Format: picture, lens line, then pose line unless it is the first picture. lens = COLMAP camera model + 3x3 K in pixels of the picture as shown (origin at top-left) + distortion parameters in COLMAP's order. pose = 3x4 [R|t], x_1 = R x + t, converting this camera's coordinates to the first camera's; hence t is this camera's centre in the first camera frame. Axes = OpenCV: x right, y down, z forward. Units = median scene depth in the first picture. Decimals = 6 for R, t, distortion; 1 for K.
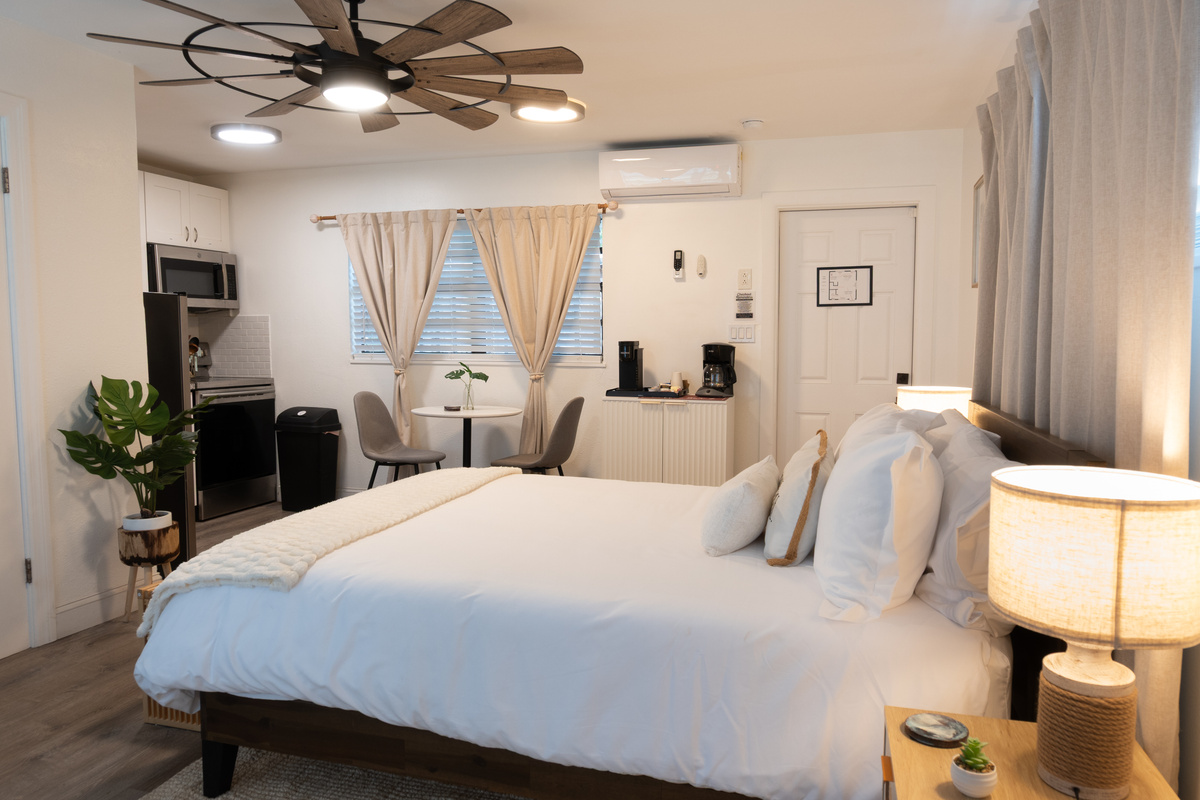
lens RADIAL K [[817.4, 0, 600.0], [0, 817.4, 400.0], [0, 0, 1]] dist [0.001921, -0.000240]
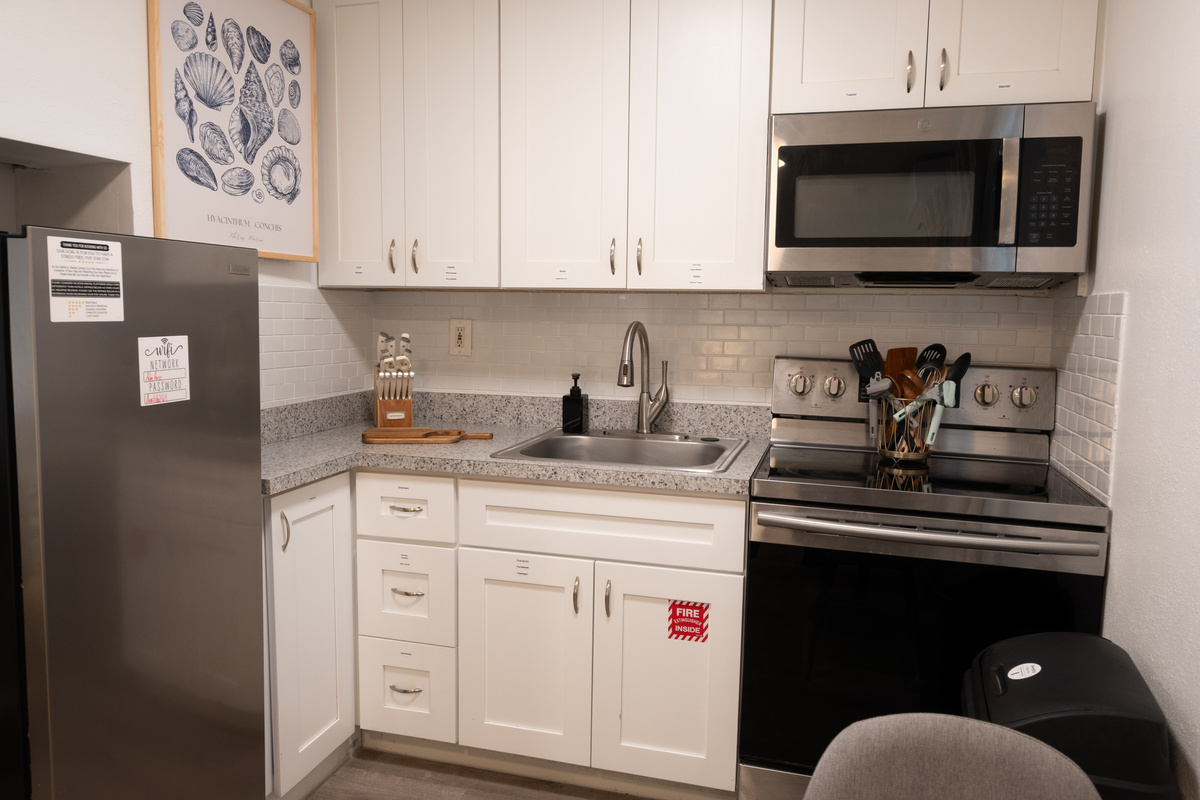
lens RADIAL K [[866.4, 0, 600.0], [0, 866.4, 400.0], [0, 0, 1]] dist [-0.002714, -0.001369]
pose [[0.002949, 0.112327, -0.993667, -0.104845], [-0.093630, 0.989337, 0.111560, -0.087371], [0.995603, 0.092708, 0.013434, 0.863839]]
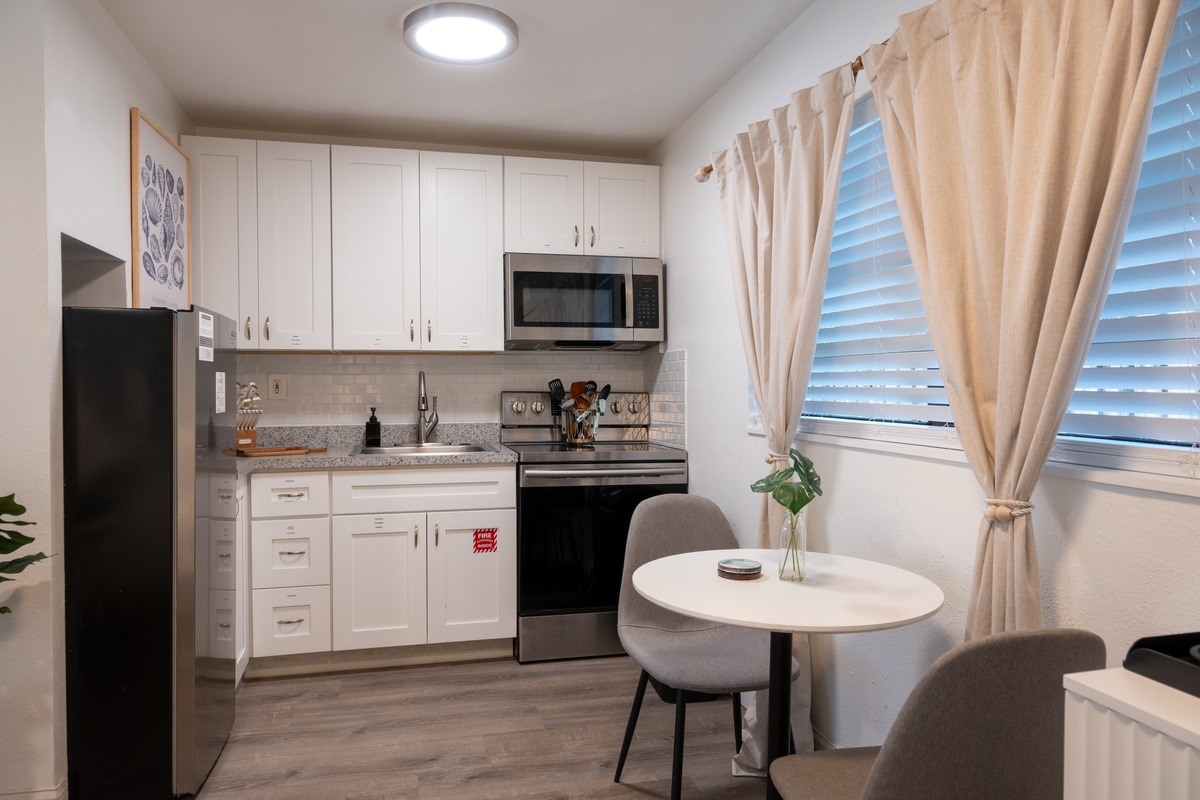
lens RADIAL K [[817.4, 0, 600.0], [0, 817.4, 400.0], [0, 0, 1]] dist [0.001921, -0.000240]
pose [[0.503116, 0.014532, -0.864097, 0.103700], [-0.065012, 0.997662, -0.021074, -0.050772], [0.861770, 0.066780, 0.502884, 0.673333]]
